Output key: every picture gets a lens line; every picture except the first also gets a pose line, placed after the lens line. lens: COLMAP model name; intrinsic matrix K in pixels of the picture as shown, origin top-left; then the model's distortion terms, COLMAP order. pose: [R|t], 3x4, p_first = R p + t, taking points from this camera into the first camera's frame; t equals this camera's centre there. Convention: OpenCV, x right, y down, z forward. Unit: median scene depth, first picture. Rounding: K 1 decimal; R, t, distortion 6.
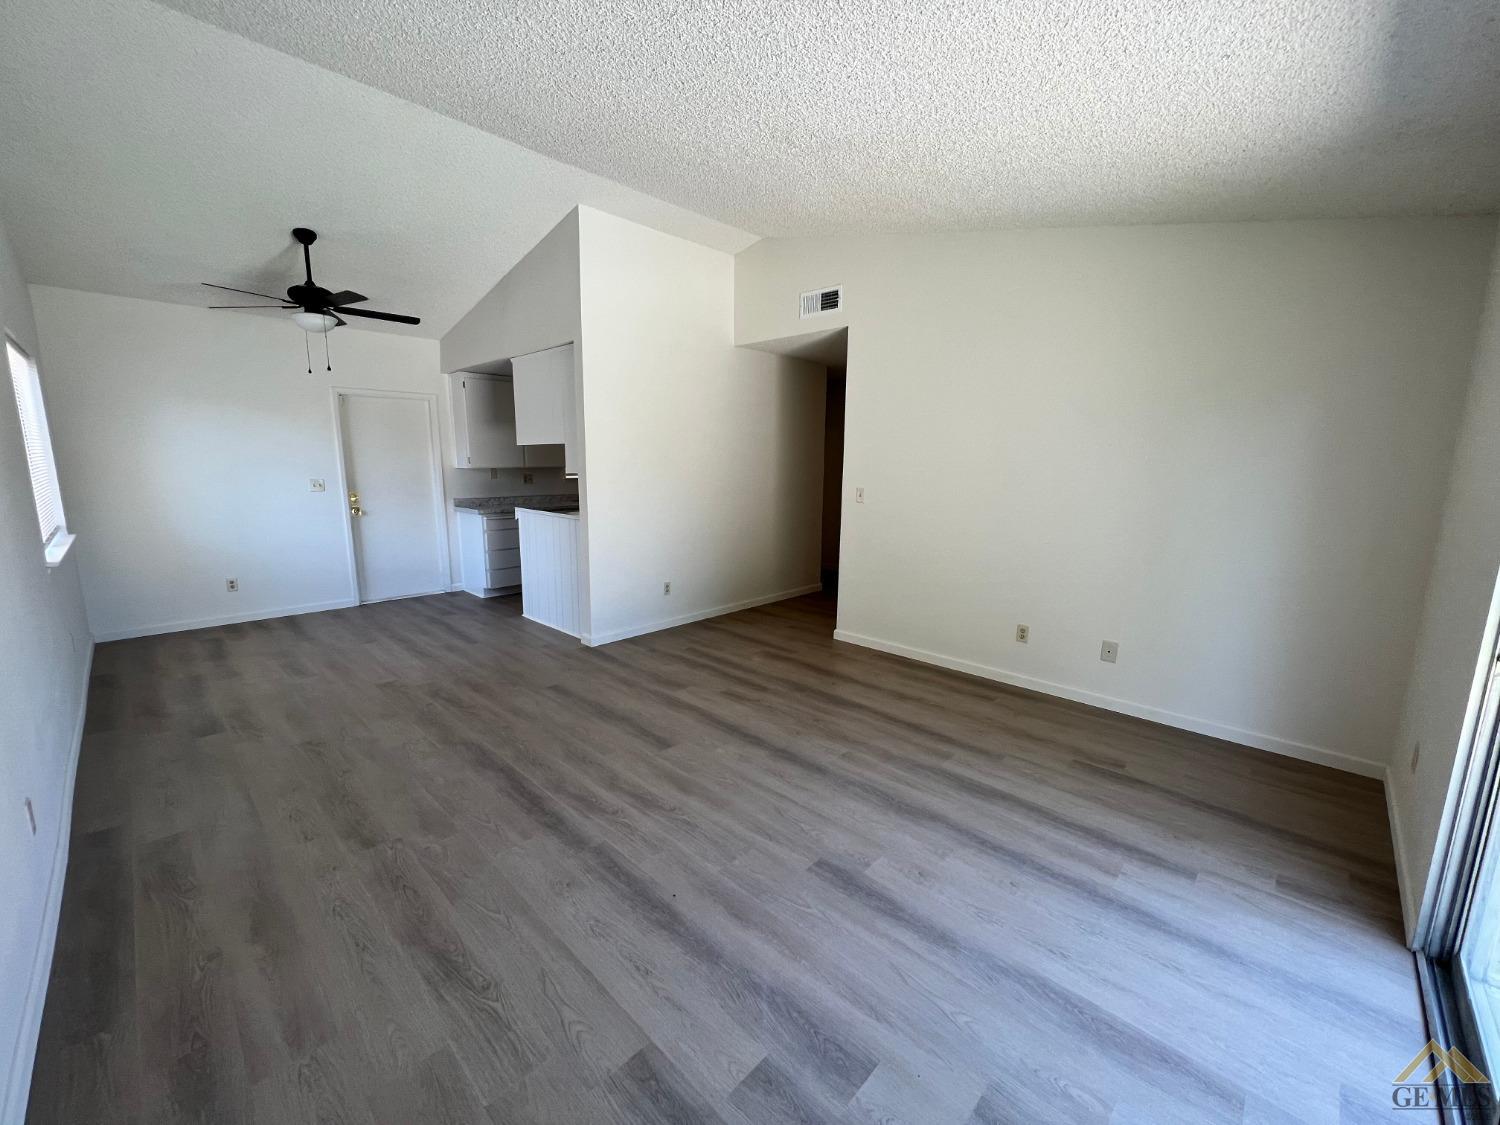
lens RADIAL K [[598.2, 0, 752.0], [0, 598.2, 559.3], [0, 0, 1]] dist [-0.000345, -0.000941]
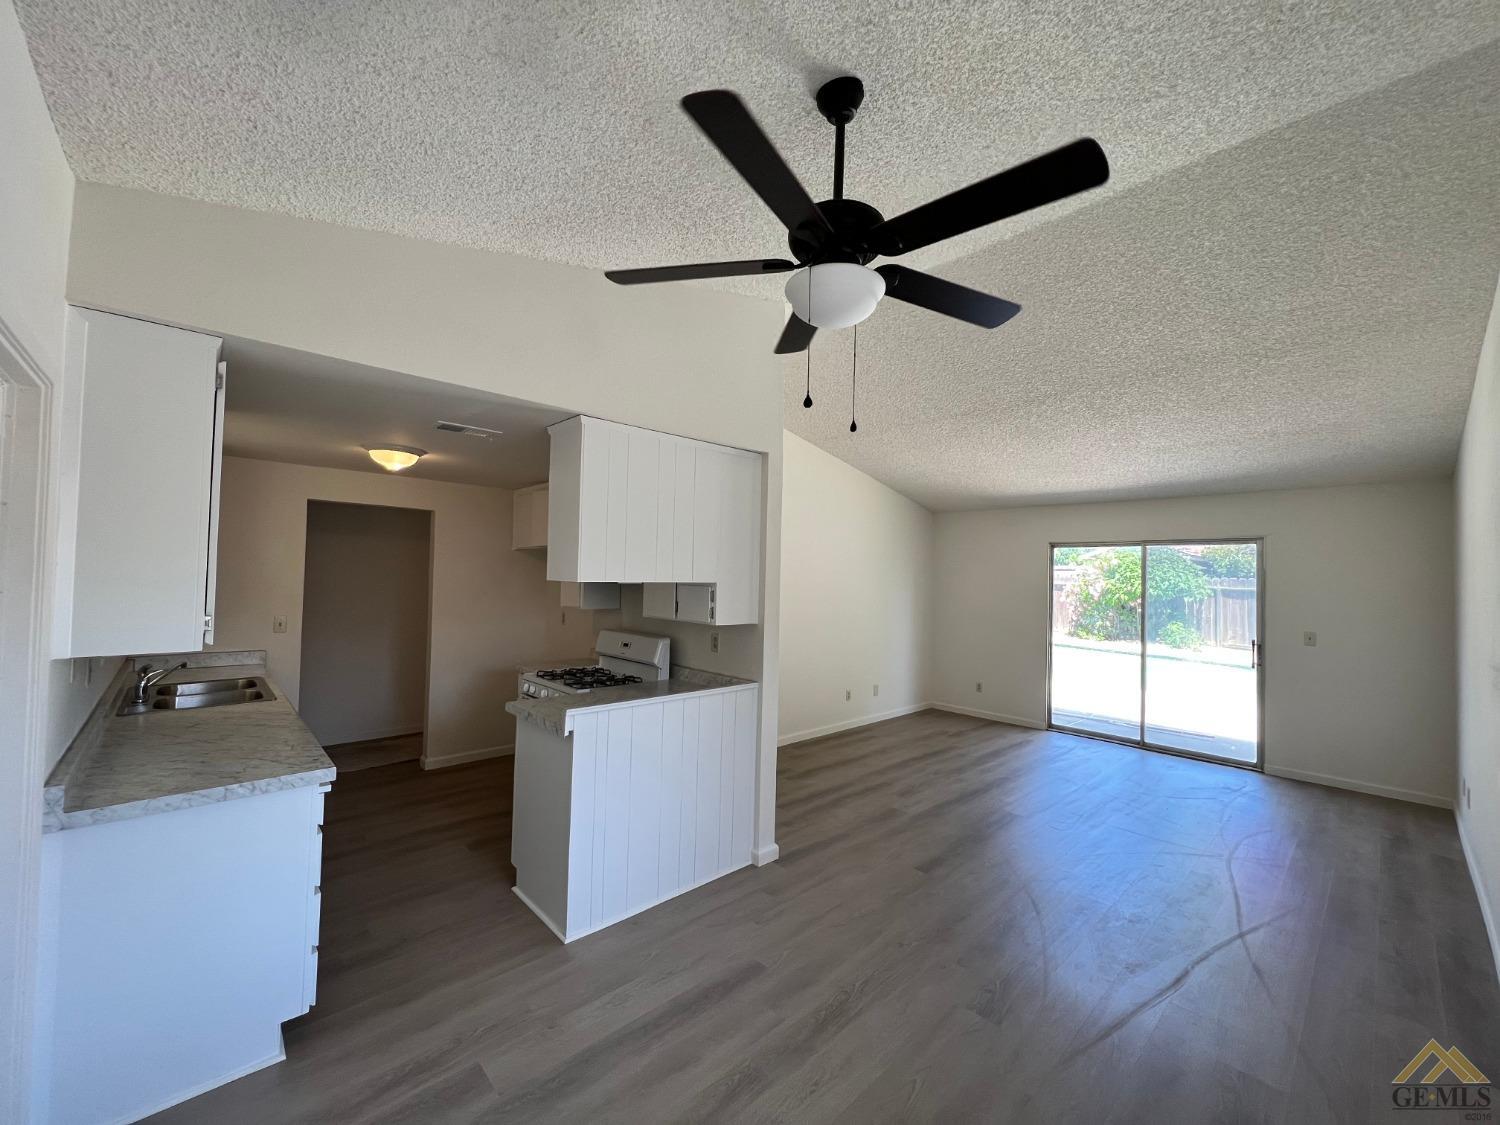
lens RADIAL K [[598.2, 0, 753.9], [0, 598.2, 563.8], [0, 0, 1]] dist [-0.000345, -0.000941]
pose [[0.051277, 0.011236, 0.998621, -1.184724], [0.143238, 0.989516, -0.018489, -0.235324], [-0.988359, 0.143988, 0.049130, 1.117254]]
